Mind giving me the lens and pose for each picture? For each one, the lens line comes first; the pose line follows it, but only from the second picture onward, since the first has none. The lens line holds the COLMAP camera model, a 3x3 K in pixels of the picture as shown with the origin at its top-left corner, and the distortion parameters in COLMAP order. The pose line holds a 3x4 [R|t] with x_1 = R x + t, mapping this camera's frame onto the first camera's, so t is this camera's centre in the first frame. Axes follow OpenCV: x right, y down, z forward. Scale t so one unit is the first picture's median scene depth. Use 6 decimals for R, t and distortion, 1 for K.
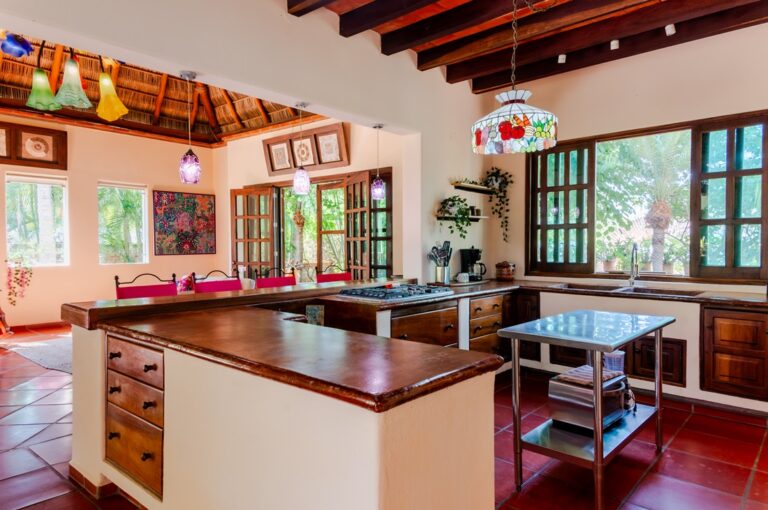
lens RADIAL K [[494.7, 0, 384.0], [0, 494.7, 255.0], [0, 0, 1]] dist [0.128181, -0.075912]
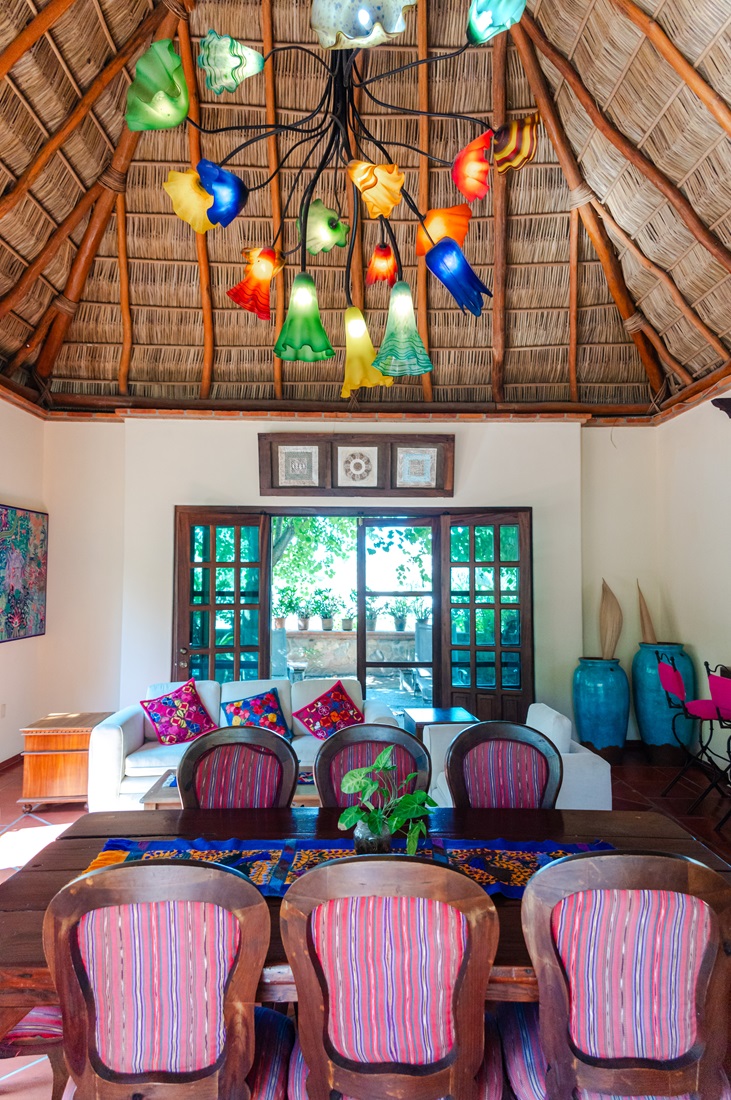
lens RADIAL K [[708.5, 0, 365.5], [0, 708.5, 550.0], [0, 0, 1]] dist [0.128181, -0.075912]
pose [[0.737377, 0.034910, 0.674579, -0.691138], [0.012827, 0.997760, -0.065656, -0.039980], [-0.675360, 0.057066, 0.735277, 0.320520]]
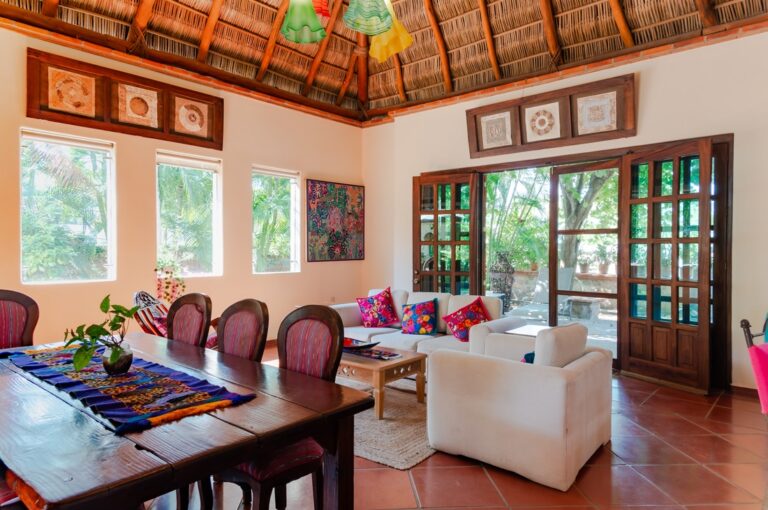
lens RADIAL K [[494.7, 0, 384.0], [0, 494.7, 255.0], [0, 0, 1]] dist [0.128181, -0.075912]
pose [[0.999981, 0.004492, 0.004333, -0.364534], [-0.004471, 0.999978, -0.004800, -0.007176], [-0.004354, 0.004780, 0.999979, 0.245324]]
